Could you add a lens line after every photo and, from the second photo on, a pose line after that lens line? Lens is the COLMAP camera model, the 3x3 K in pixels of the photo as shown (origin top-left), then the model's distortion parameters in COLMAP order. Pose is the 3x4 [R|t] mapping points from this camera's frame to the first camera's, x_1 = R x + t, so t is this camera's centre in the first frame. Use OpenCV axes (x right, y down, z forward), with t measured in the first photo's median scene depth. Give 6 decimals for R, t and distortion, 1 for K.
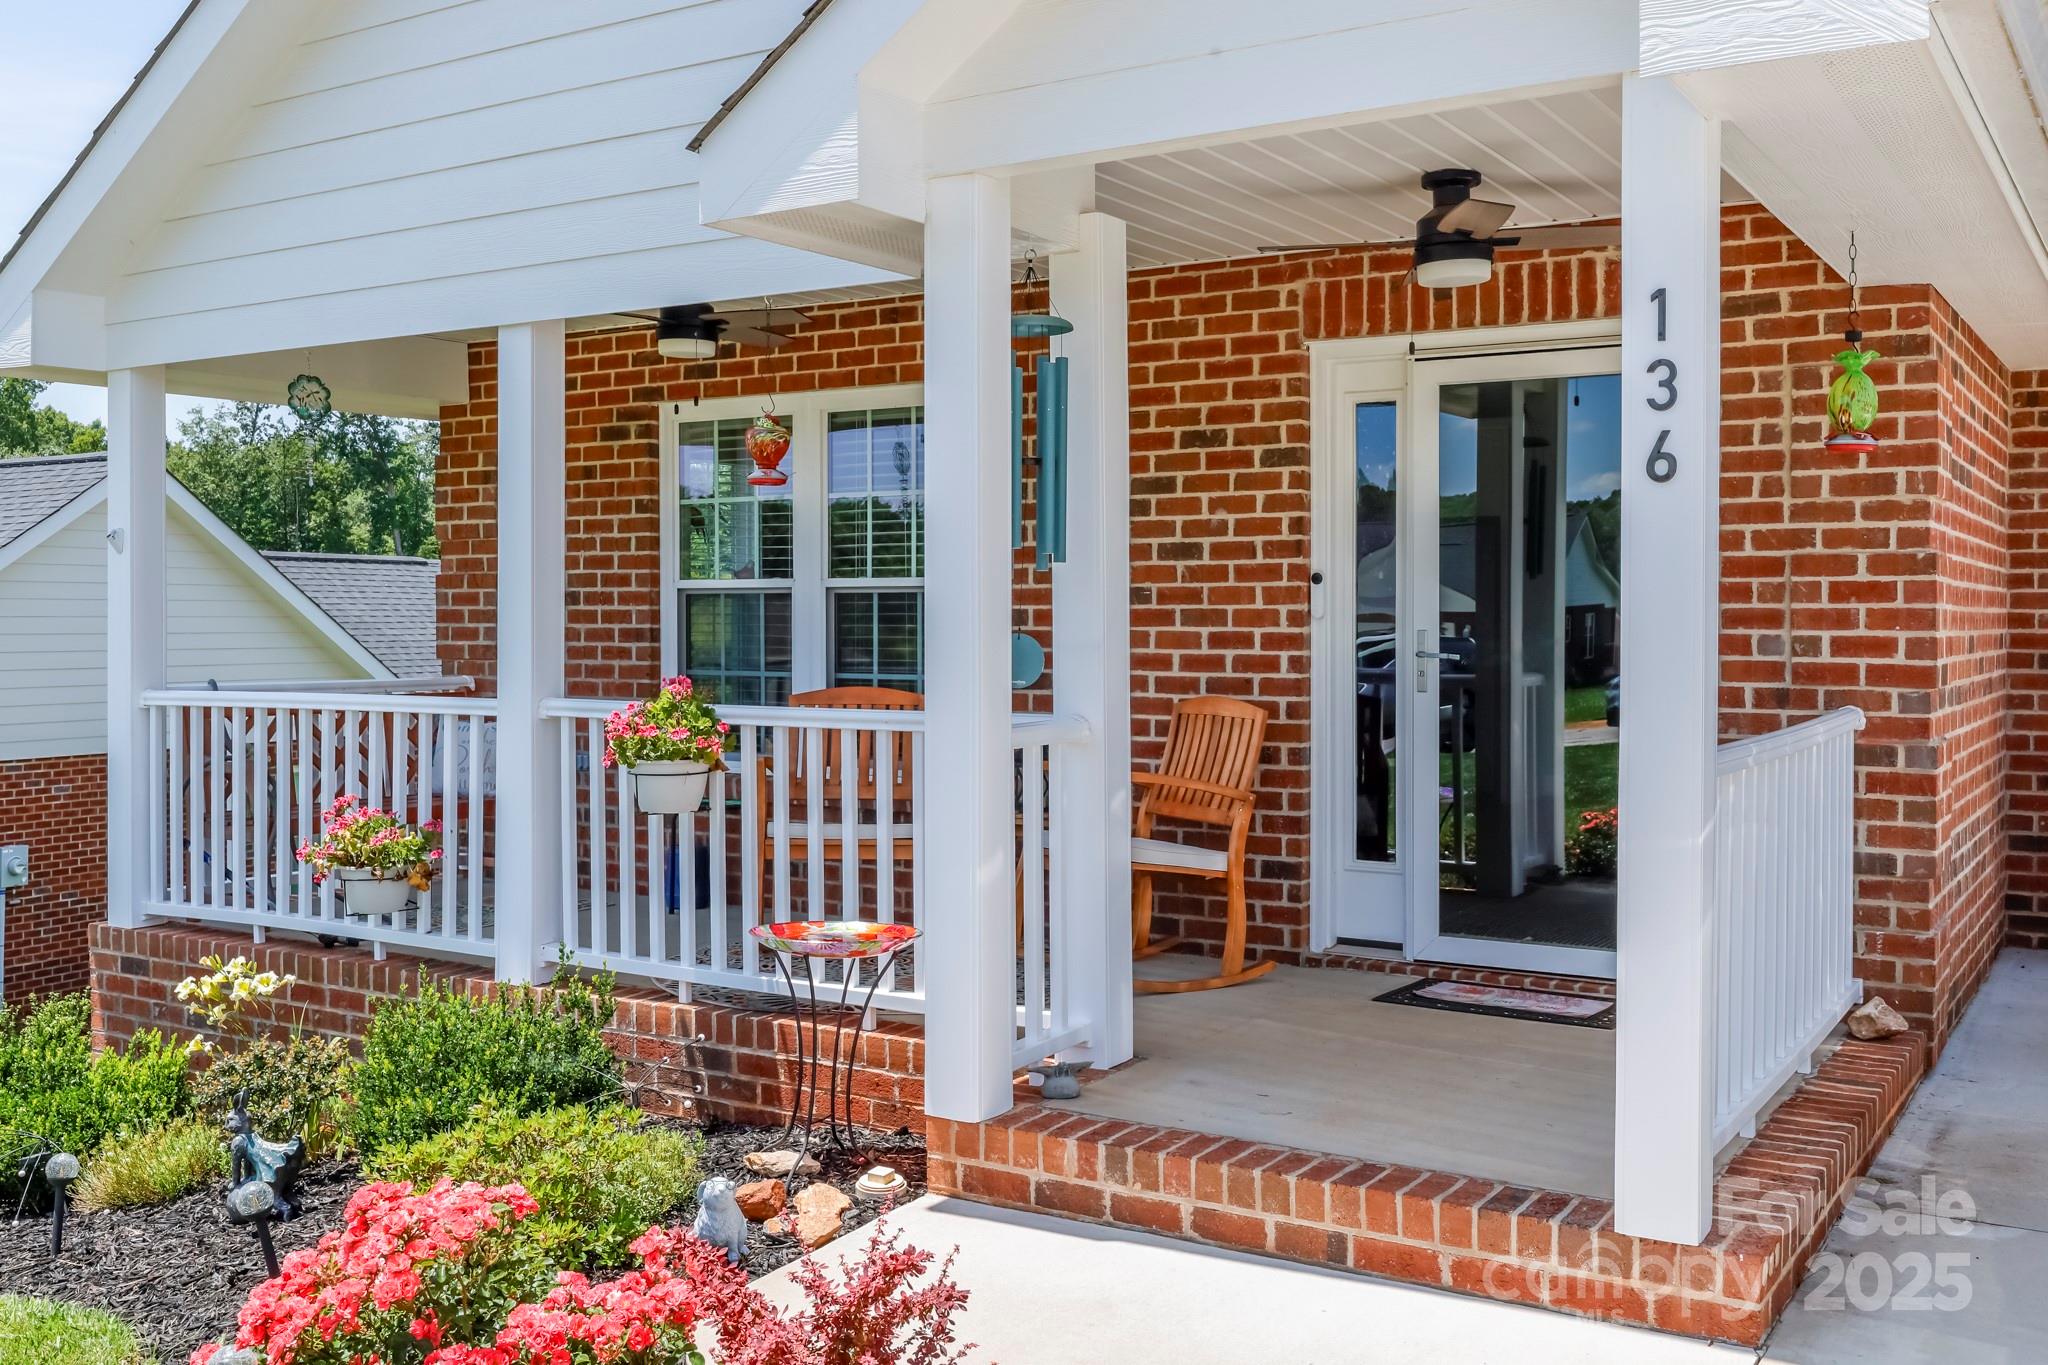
lens RADIAL K [[1916.8, 0, 1022.5], [0, 1916.8, 674.6], [0, 0, 1]] dist [0.004198, 0.000000]
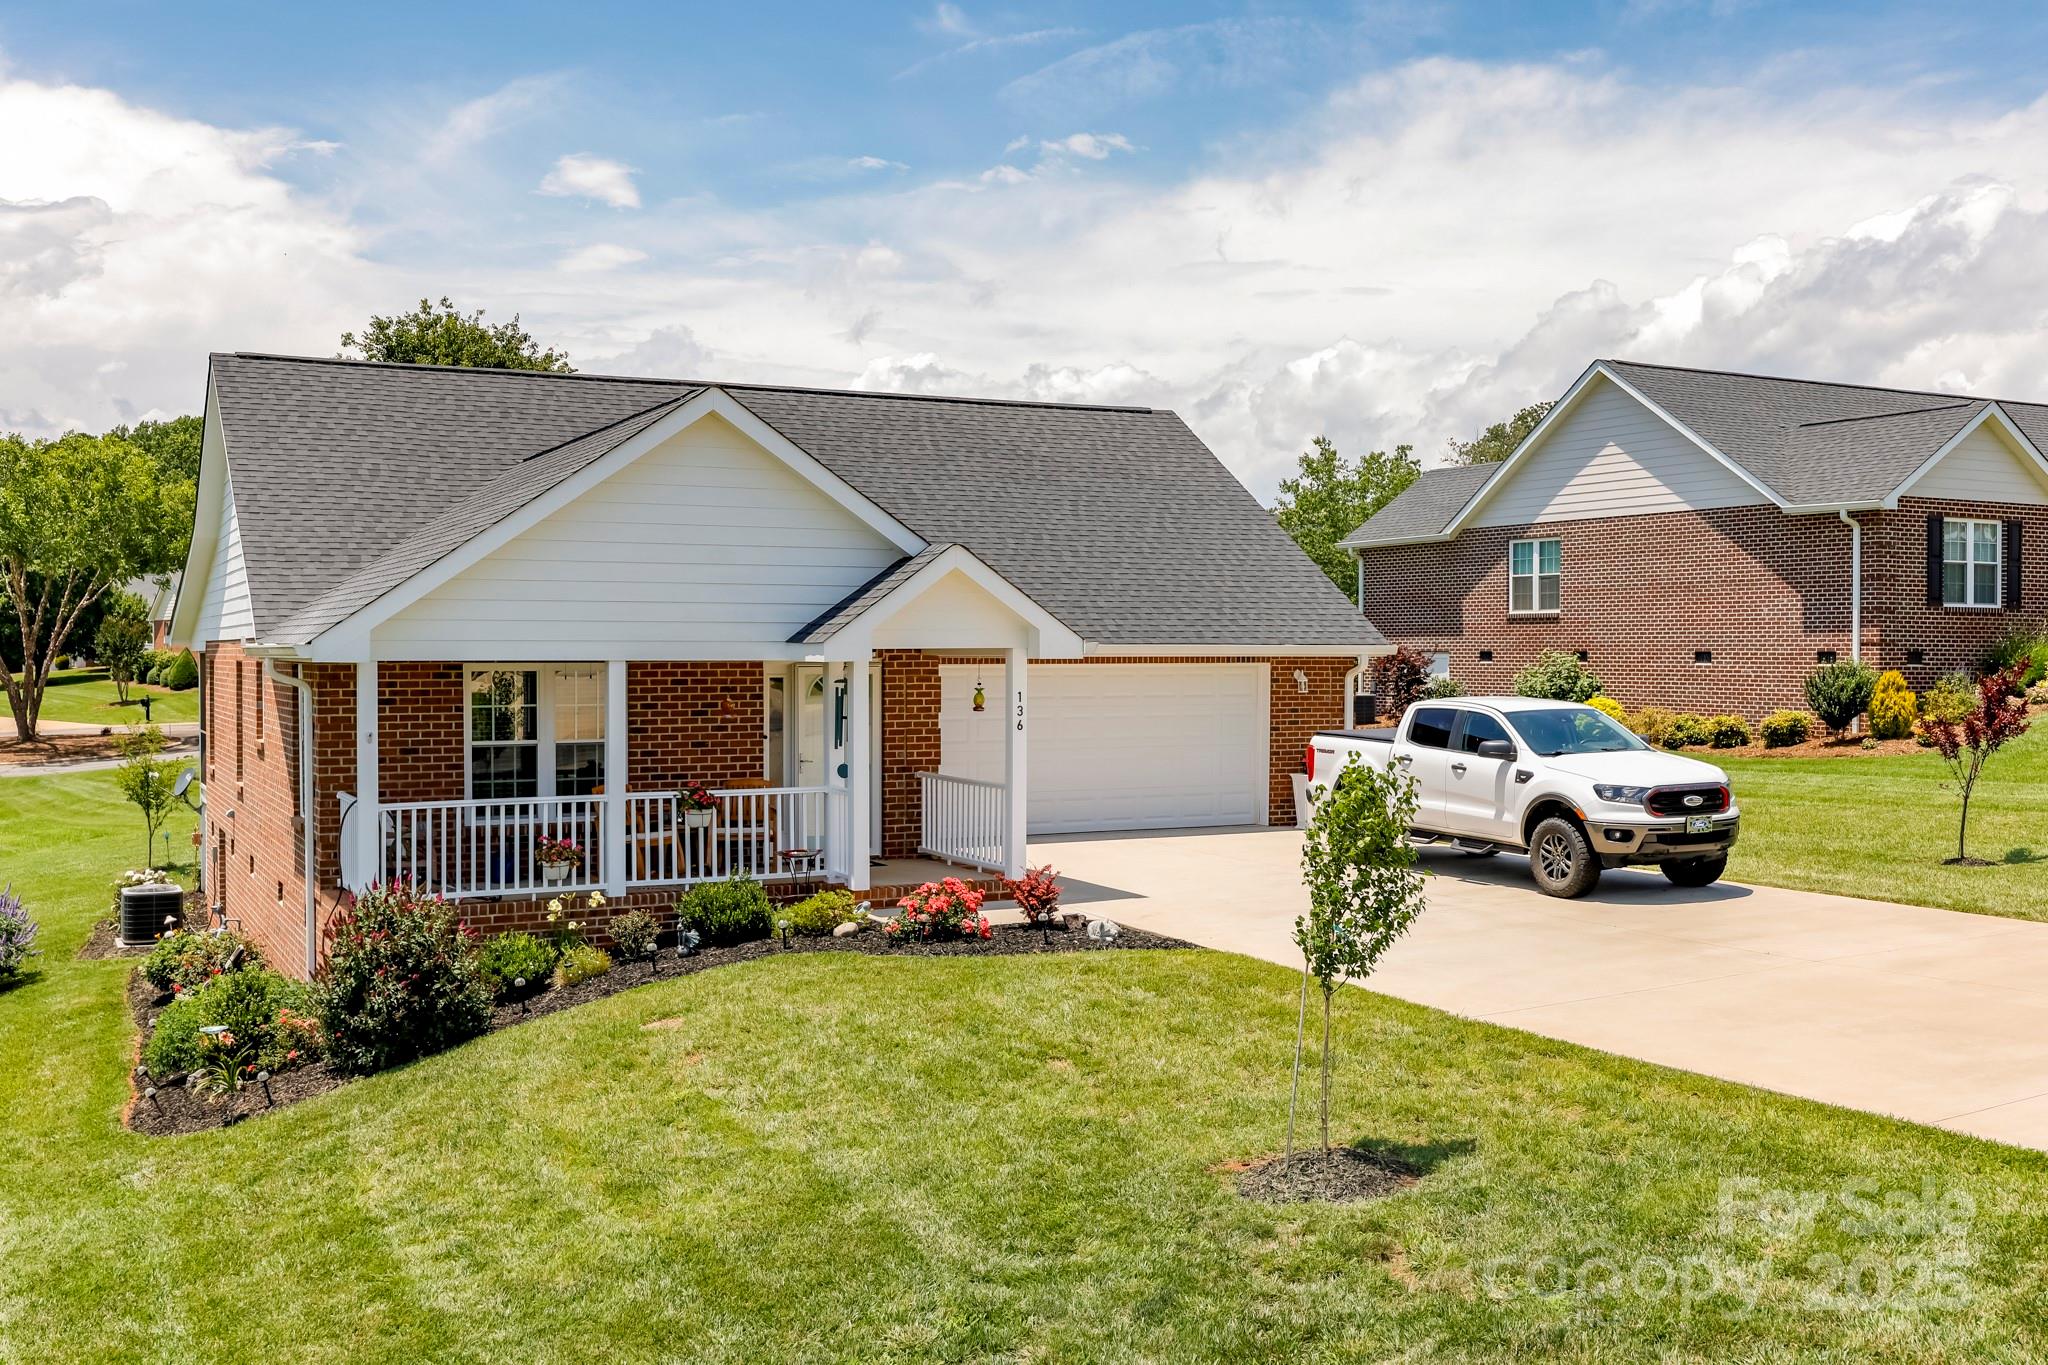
lens RADIAL K [[1950.5, 0, 1025.1], [0, 1950.5, 677.7], [0, 0, 1]] dist [0.005604, 0.000000]
pose [[0.517369, -0.019286, 0.855545, -2.175168], [0.024449, 0.999671, 0.007750, -0.152422], [-0.855413, 0.016908, 0.517670, -0.892208]]
